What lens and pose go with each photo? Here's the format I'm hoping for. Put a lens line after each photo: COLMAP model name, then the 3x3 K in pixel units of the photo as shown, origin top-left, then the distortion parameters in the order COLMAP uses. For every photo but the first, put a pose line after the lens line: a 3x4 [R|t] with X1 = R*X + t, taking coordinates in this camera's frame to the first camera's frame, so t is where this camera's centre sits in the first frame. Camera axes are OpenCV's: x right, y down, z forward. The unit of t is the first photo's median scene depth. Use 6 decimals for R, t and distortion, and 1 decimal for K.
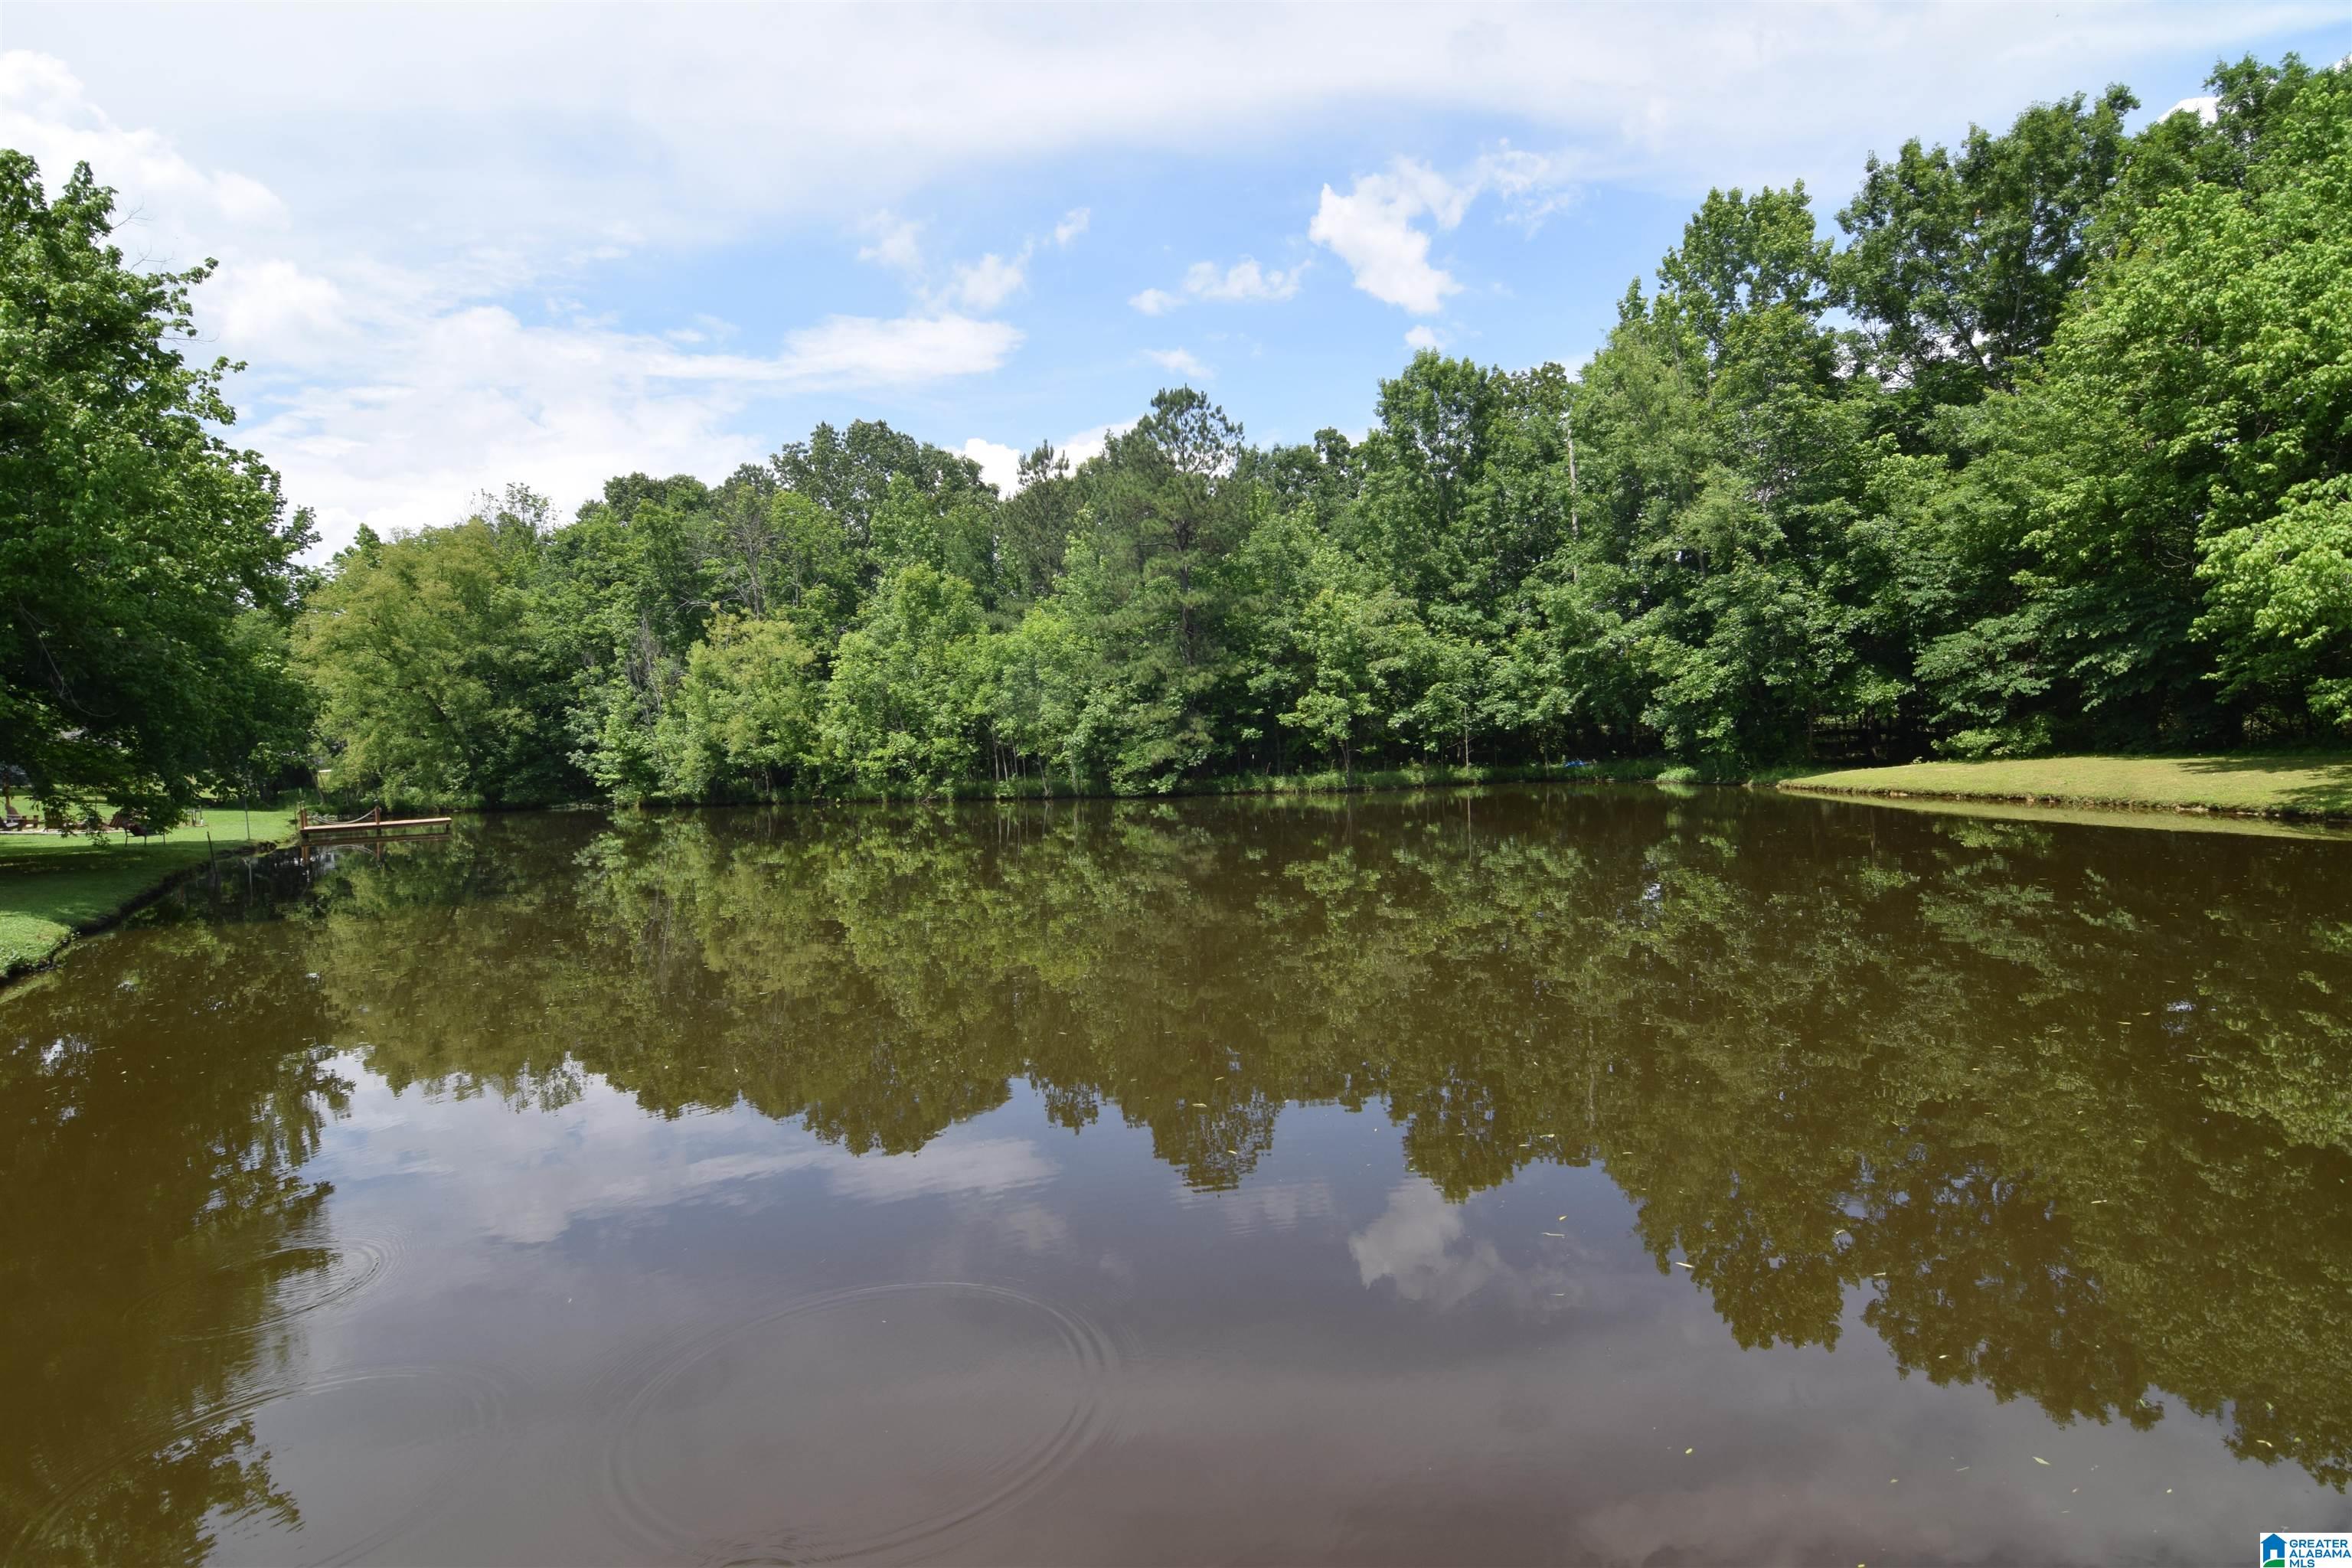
lens RADIAL K [[1127.5, 0, 1165.0], [0, 1127.5, 797.4], [0, 0, 1]] dist [0.001007, -0.011009]
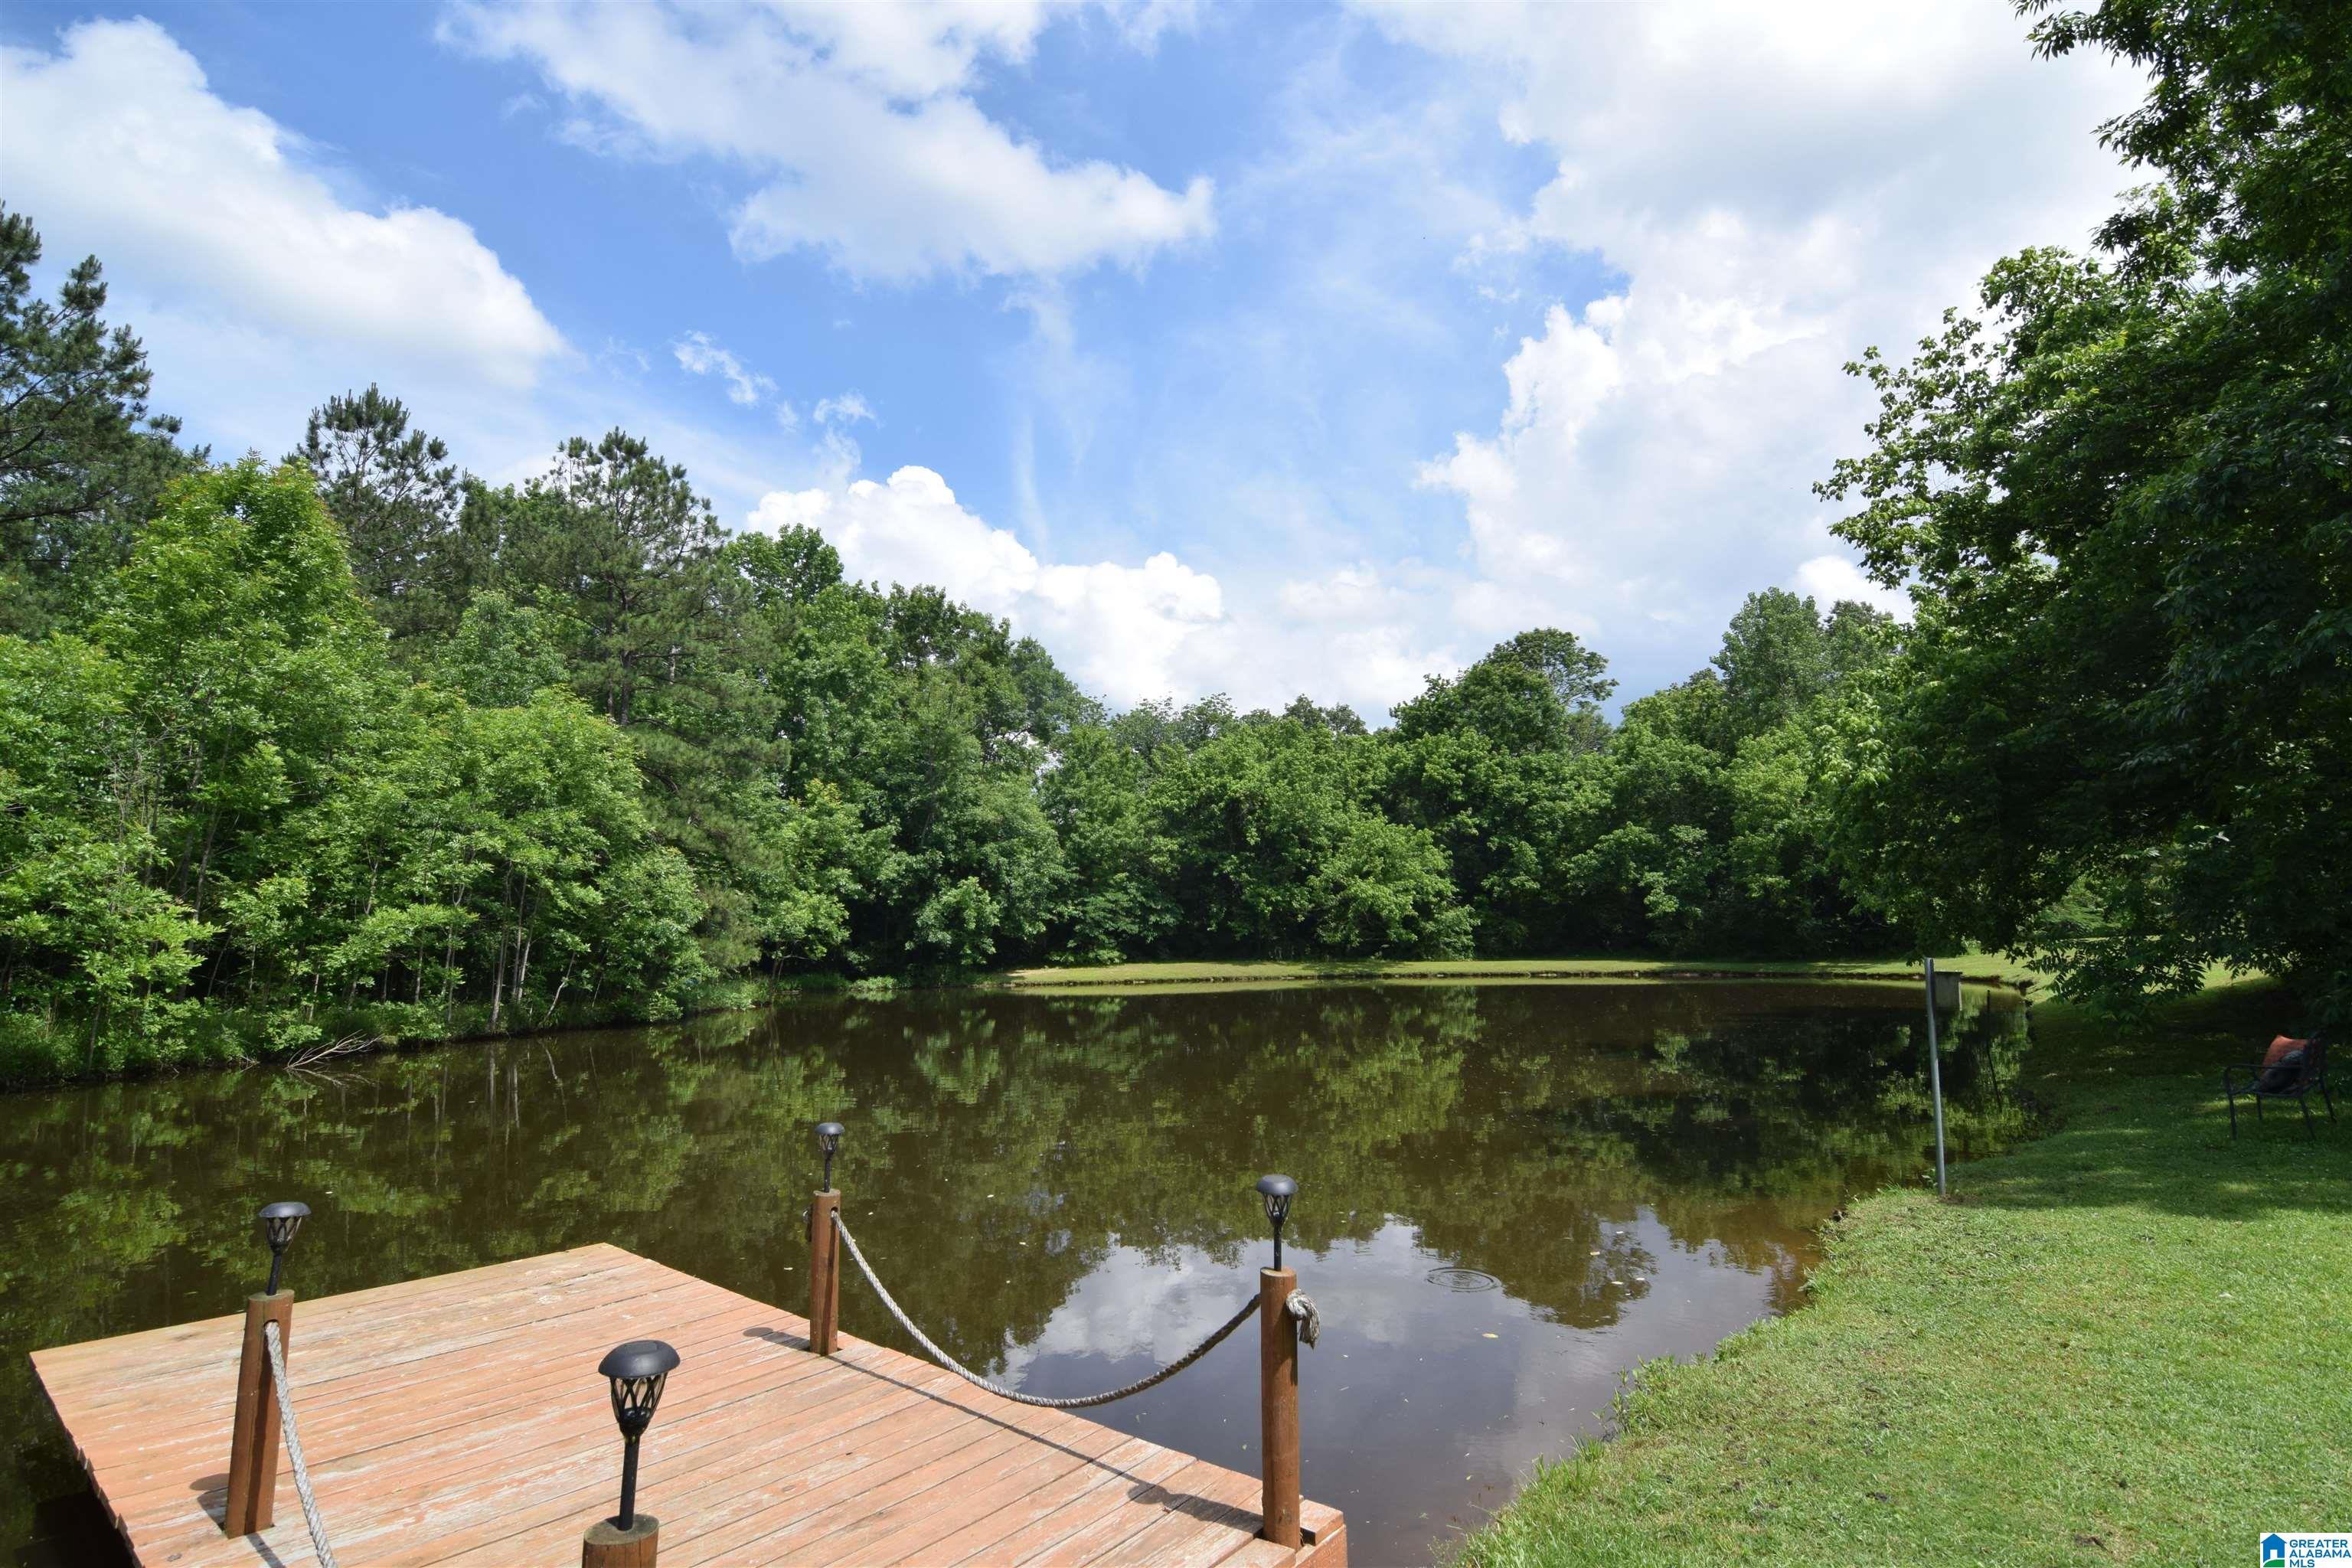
lens RADIAL K [[1127.5, 0, 1165.0], [0, 1127.5, 797.4], [0, 0, 1]] dist [0.001007, -0.011009]
pose [[-0.264506, 0.161055, 0.950841, -0.562229], [0.058465, 0.986821, -0.150886, -0.009748], [-0.962610, 0.015680, -0.270436, 0.678067]]
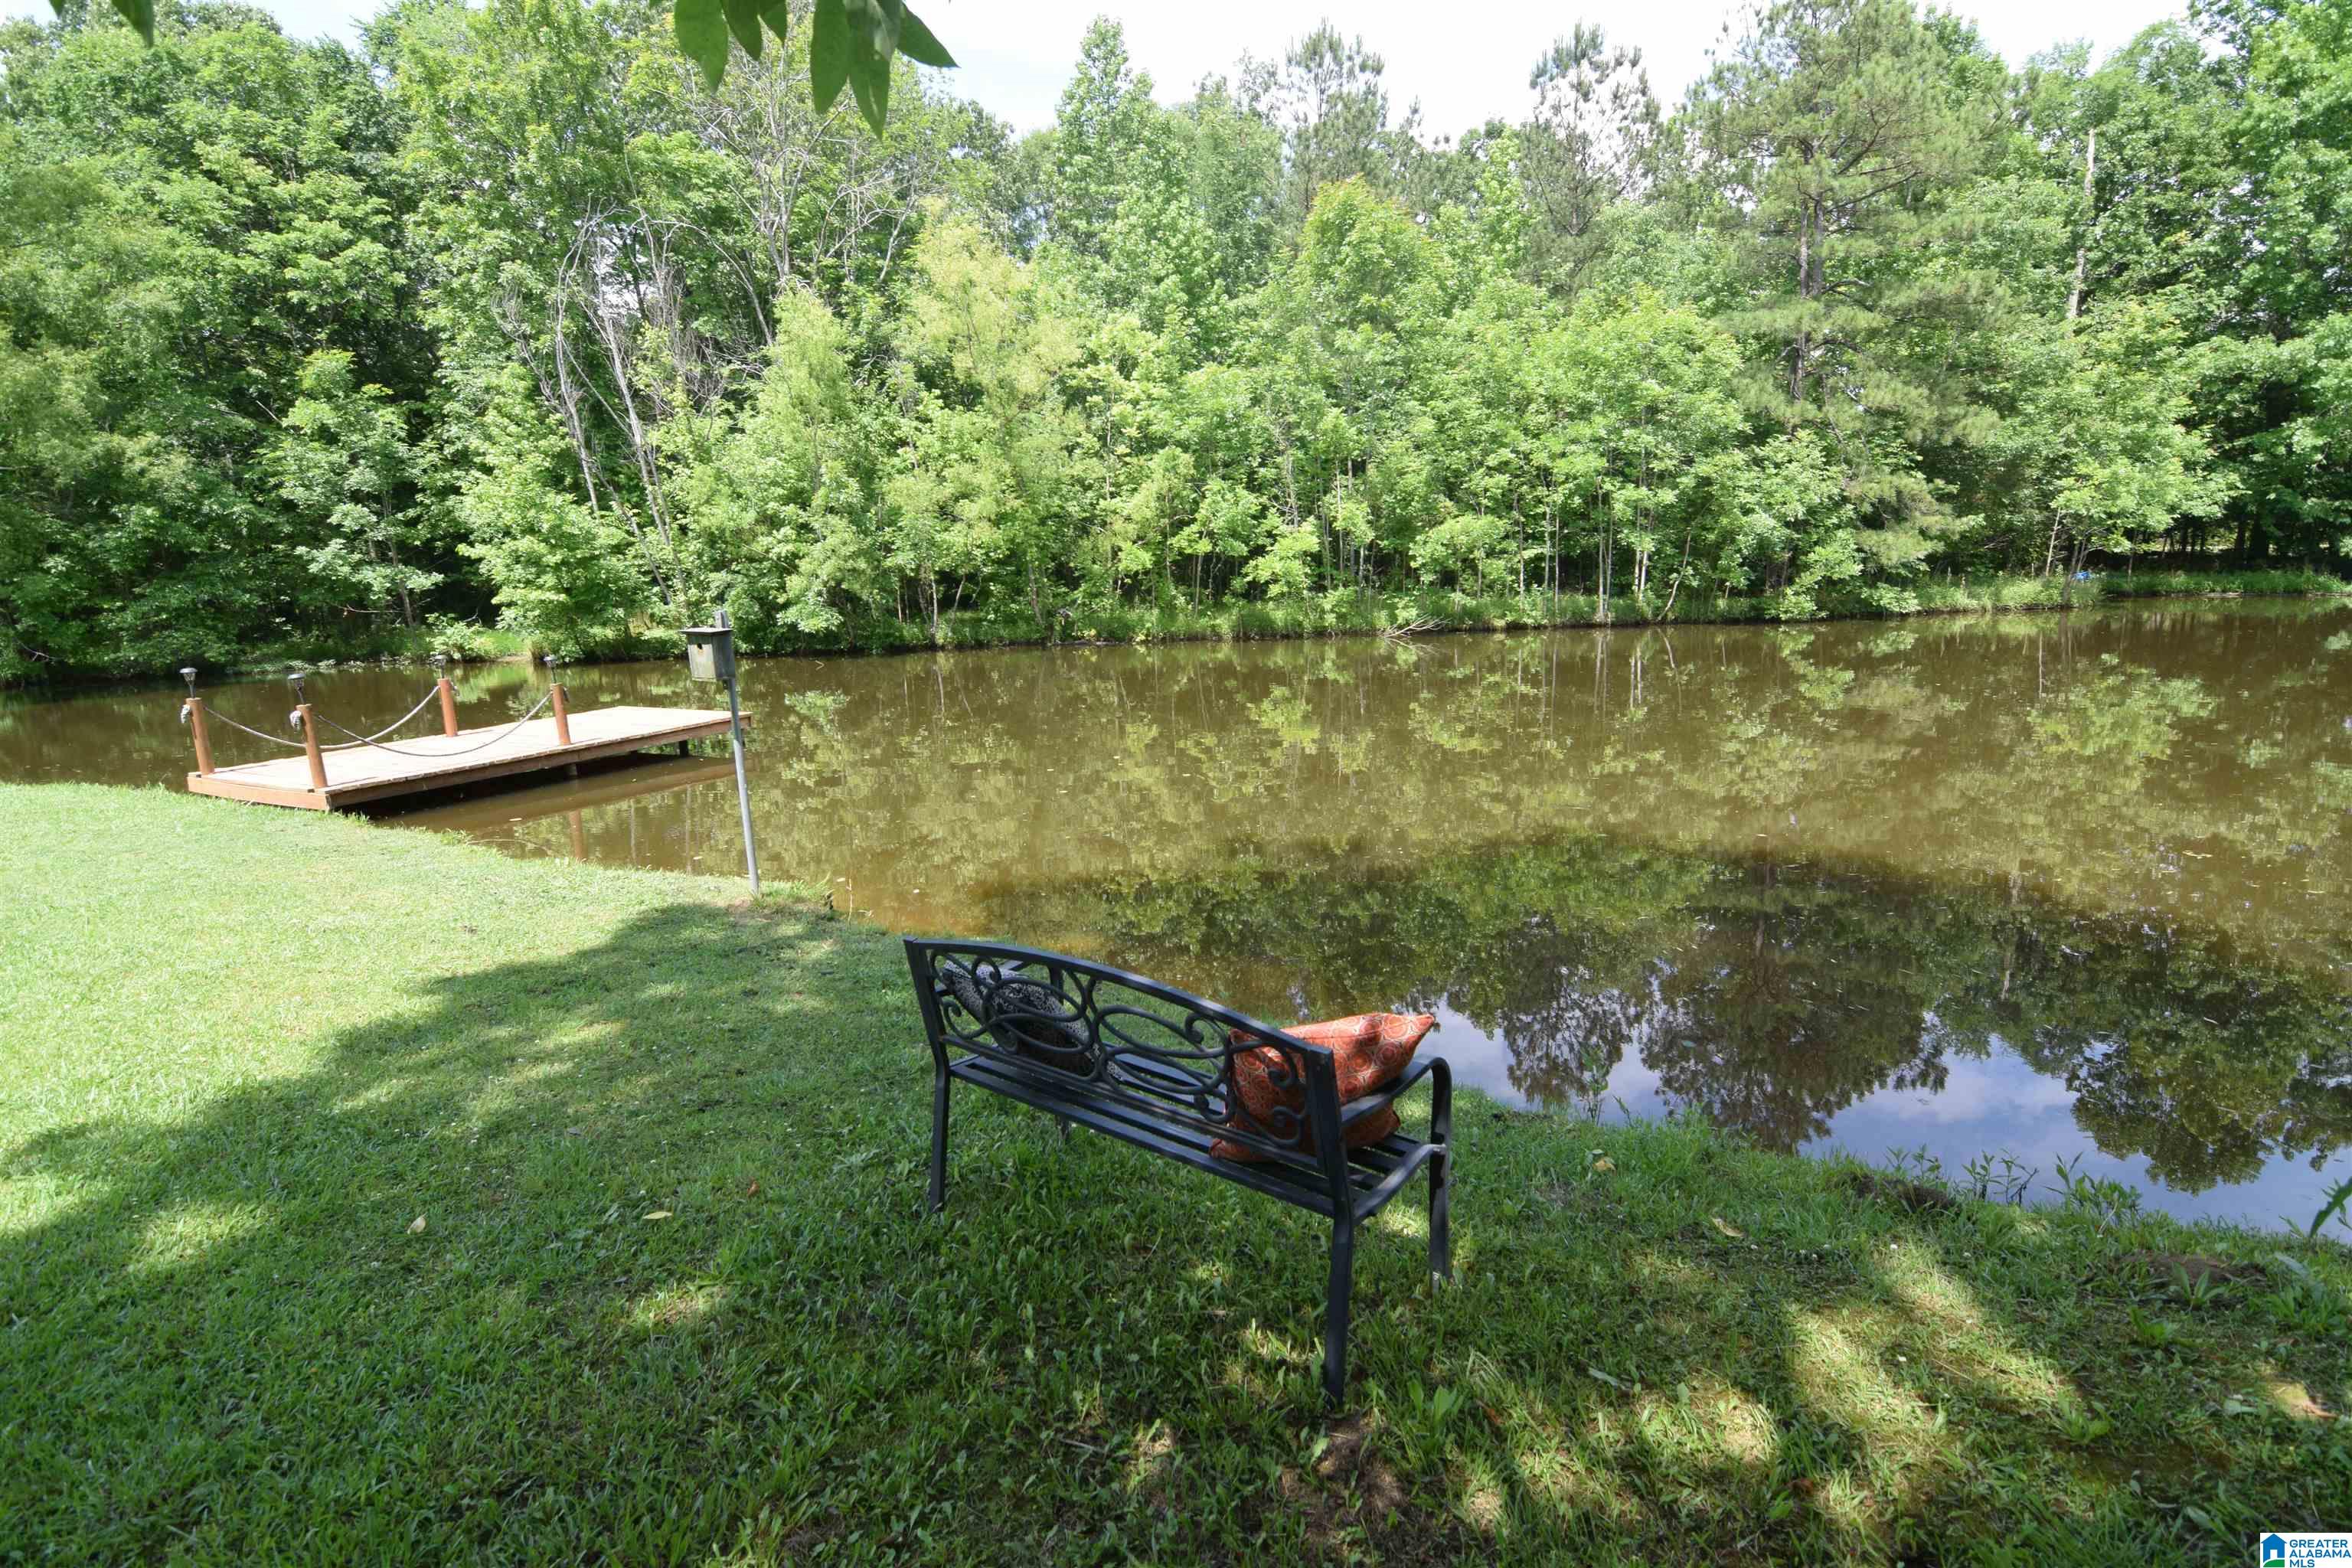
lens RADIAL K [[1127.5, 0, 1165.0], [0, 1127.5, 797.4], [0, 0, 1]] dist [0.001007, -0.011009]
pose [[0.873289, -0.091276, 0.478576, -0.483135], [0.018220, 0.987725, 0.155136, -0.004816], [-0.486861, -0.126759, 0.864233, 0.468314]]
